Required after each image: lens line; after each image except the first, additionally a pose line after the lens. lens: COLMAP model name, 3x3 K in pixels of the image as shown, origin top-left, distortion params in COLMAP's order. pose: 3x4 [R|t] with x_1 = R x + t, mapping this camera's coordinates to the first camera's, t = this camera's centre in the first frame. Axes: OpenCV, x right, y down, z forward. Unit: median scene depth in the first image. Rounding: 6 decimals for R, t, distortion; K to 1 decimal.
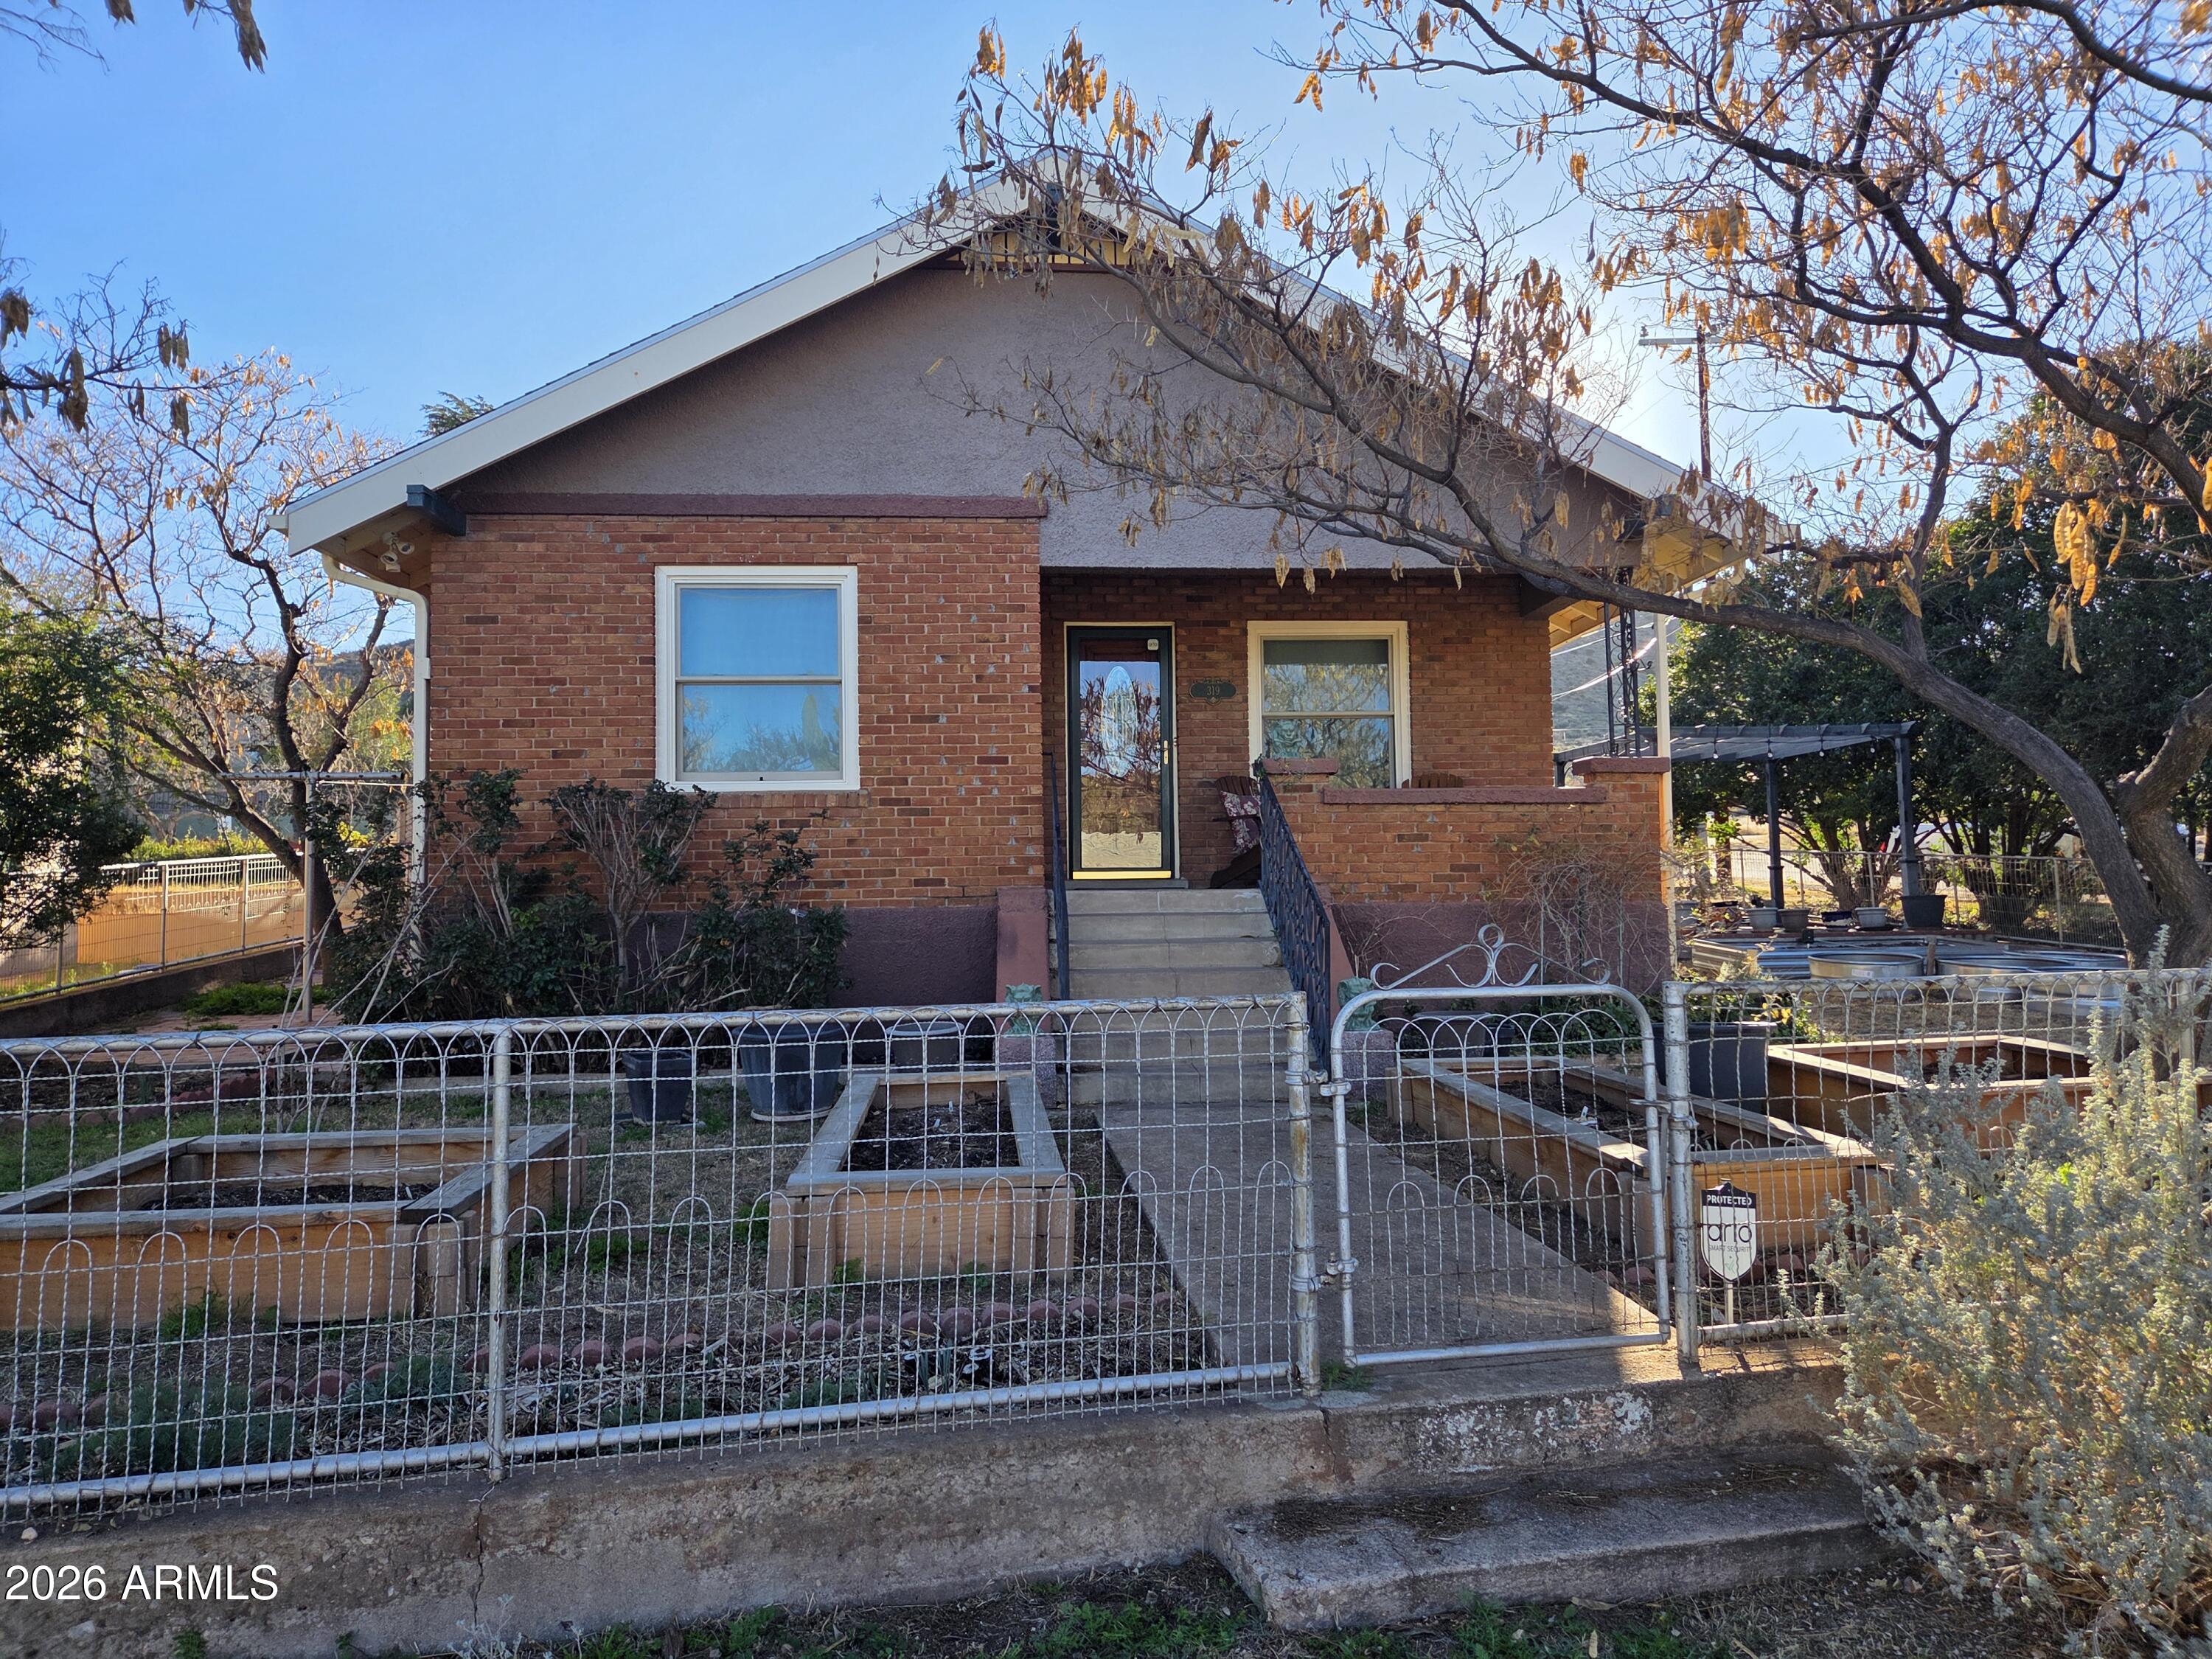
lens RADIAL K [[1466.3, 0, 1106.0], [0, 1466.3, 829.5], [0, 0, 1]] dist [0.058174, -0.000454]
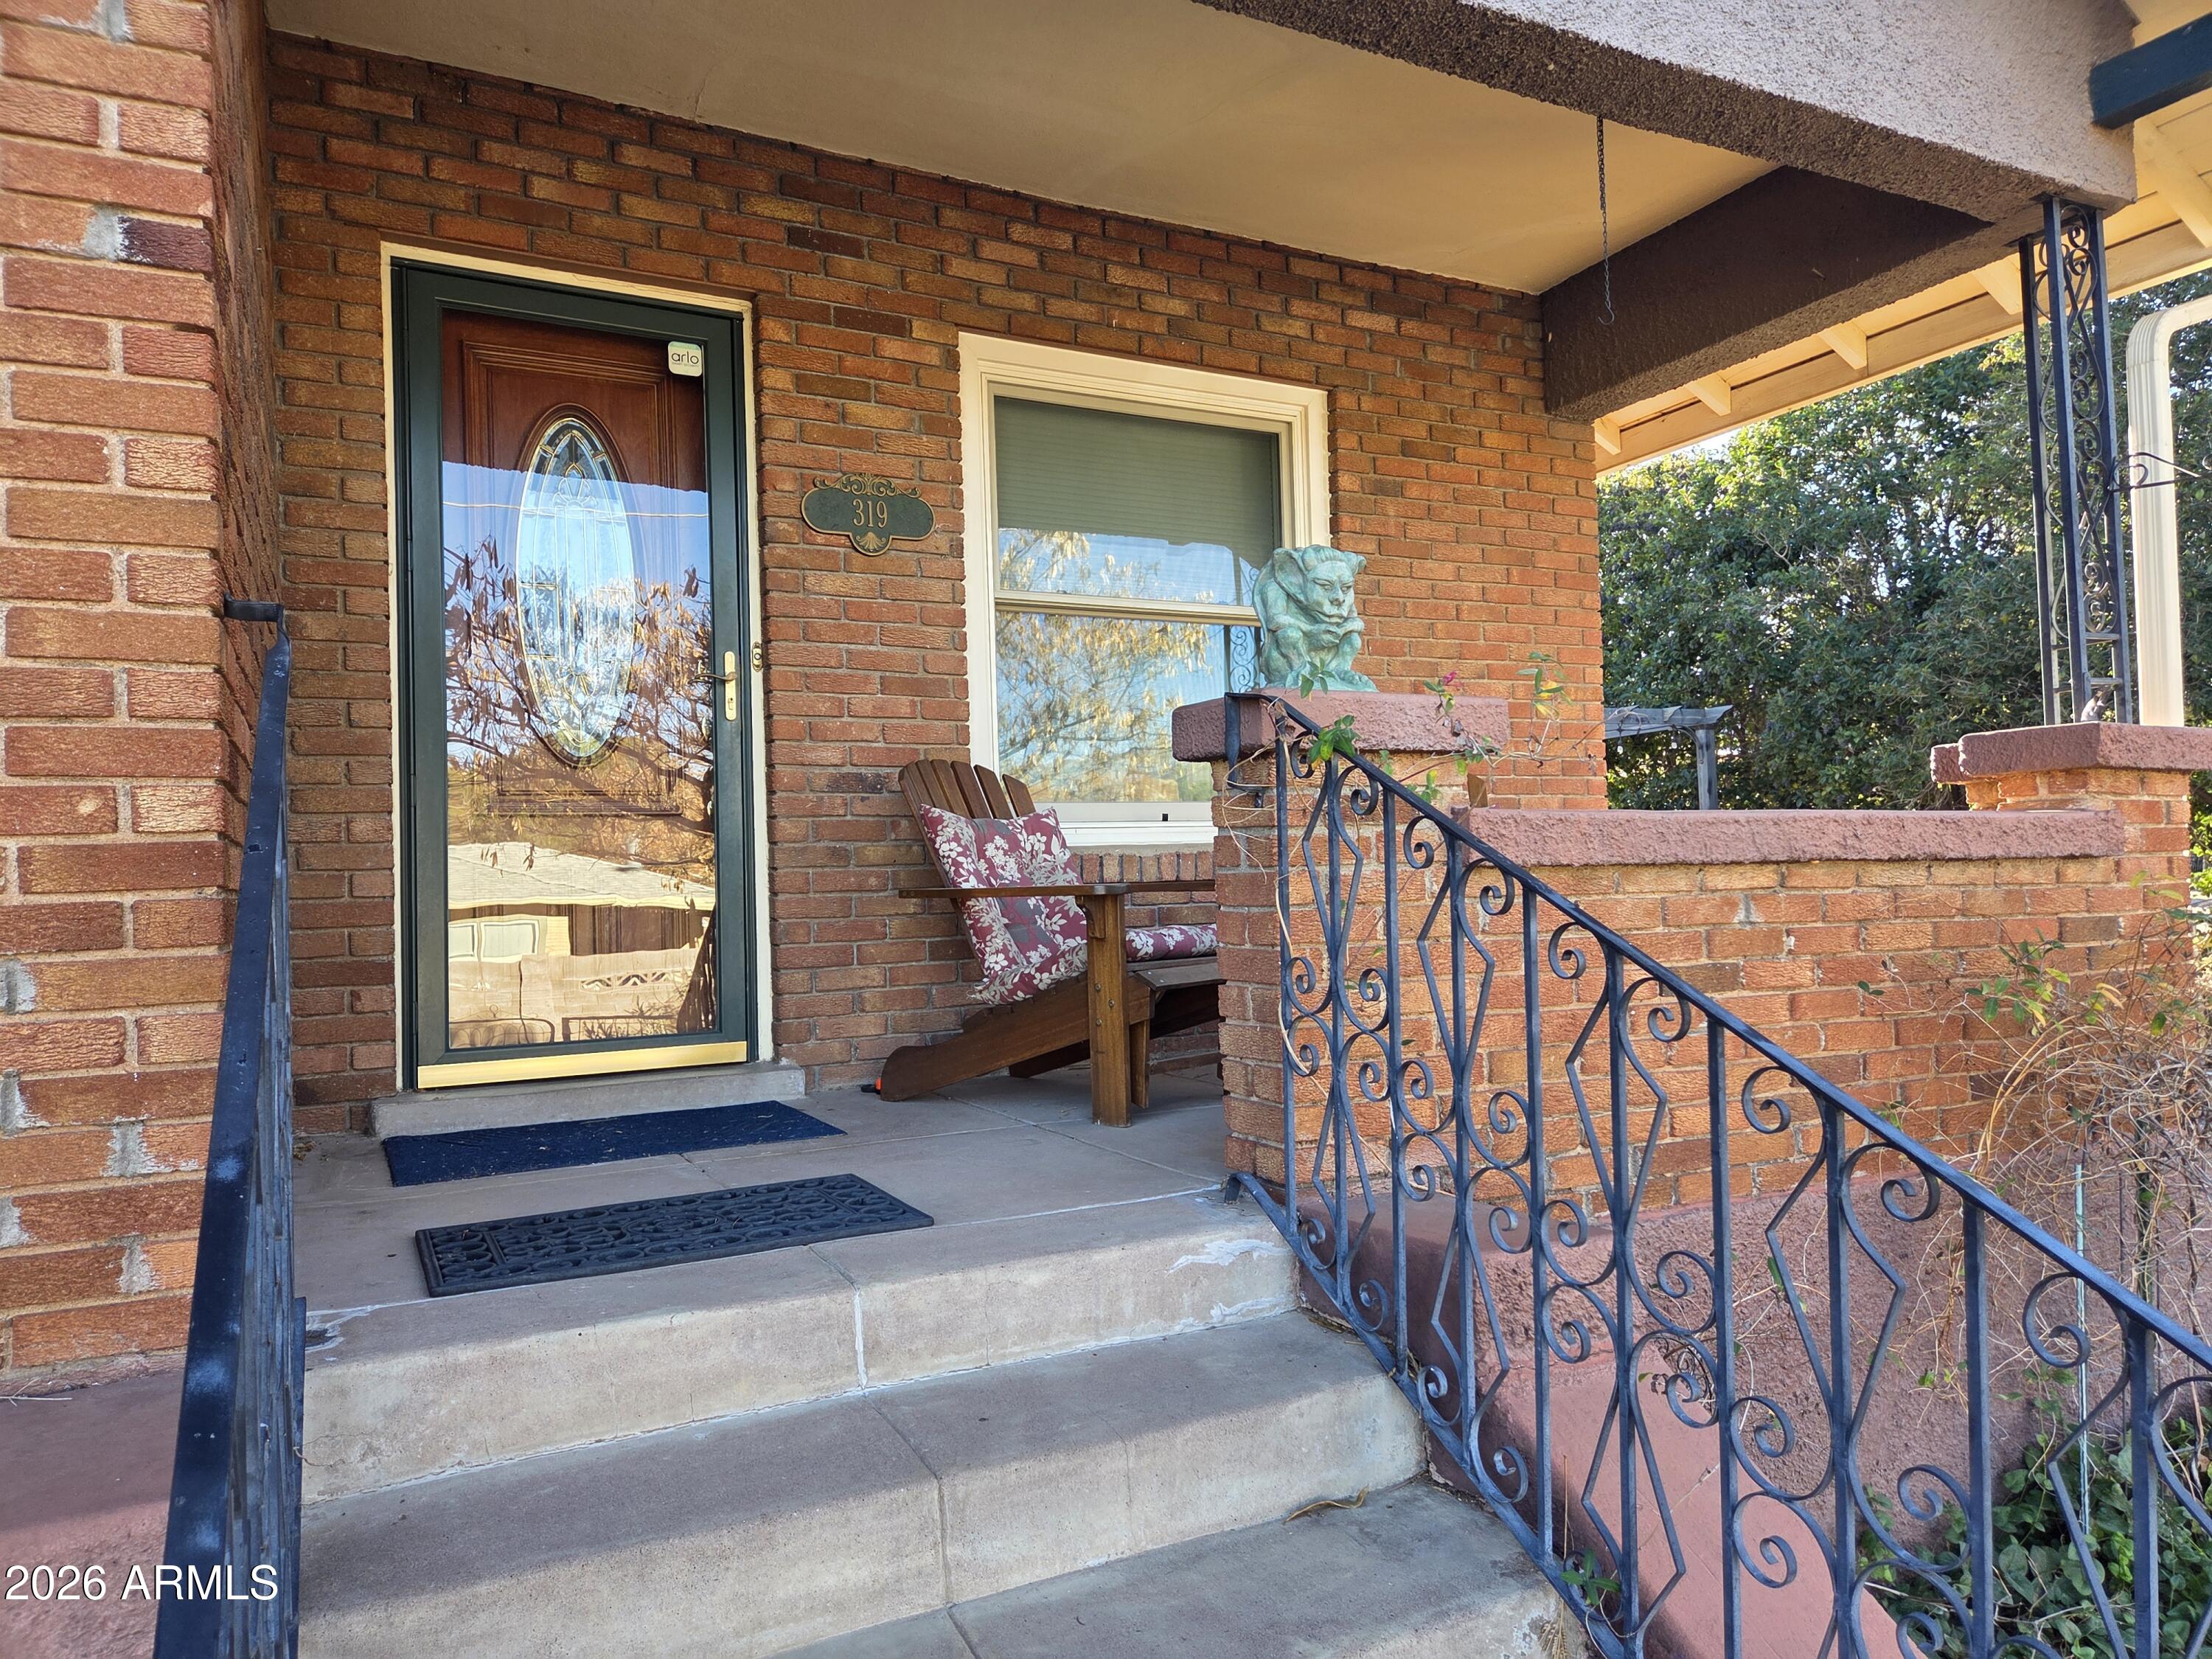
lens RADIAL K [[1466.3, 0, 1106.0], [0, 1466.3, 829.5], [0, 0, 1]] dist [0.058174, -0.000454]
pose [[0.918788, 0.001244, 0.394749, -0.015733], [-0.002714, 0.999991, 0.003167, -0.024775], [-0.394742, -0.003981, 0.918784, 0.772686]]
